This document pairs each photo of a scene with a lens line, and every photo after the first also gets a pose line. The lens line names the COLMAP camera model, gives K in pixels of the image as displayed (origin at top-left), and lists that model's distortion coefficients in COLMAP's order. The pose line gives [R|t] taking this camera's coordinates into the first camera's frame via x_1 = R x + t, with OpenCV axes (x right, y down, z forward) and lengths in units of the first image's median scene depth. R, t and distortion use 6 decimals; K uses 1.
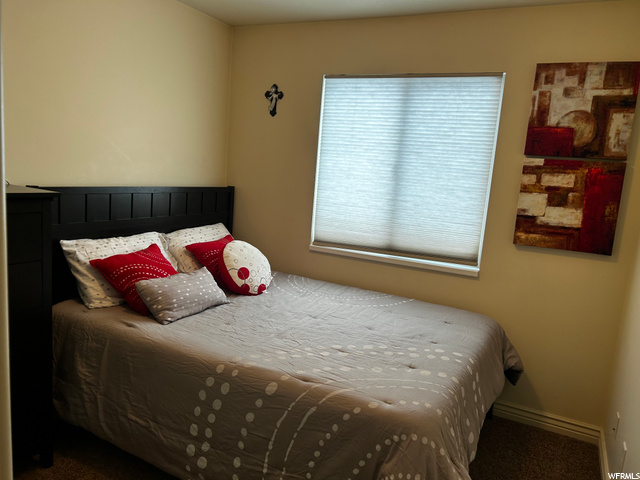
lens RADIAL K [[481.4, 0, 320.8], [0, 481.4, 239.9], [0, 0, 1]] dist [0.031143, -0.024216]
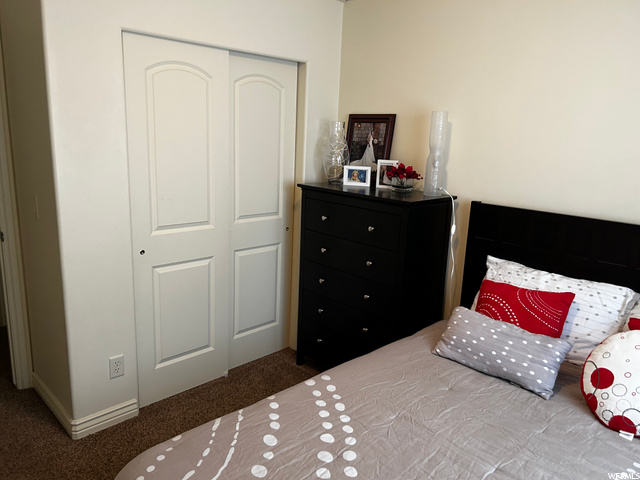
lens RADIAL K [[481.4, 0, 320.0], [0, 481.4, 239.0], [0, 0, 1]] dist [0.031143, -0.024216]
pose [[-0.298733, 0.129477, -0.945513, 0.546619], [-0.199334, 0.960435, 0.194500, -0.160697], [0.933287, 0.246576, -0.261104, 0.906342]]
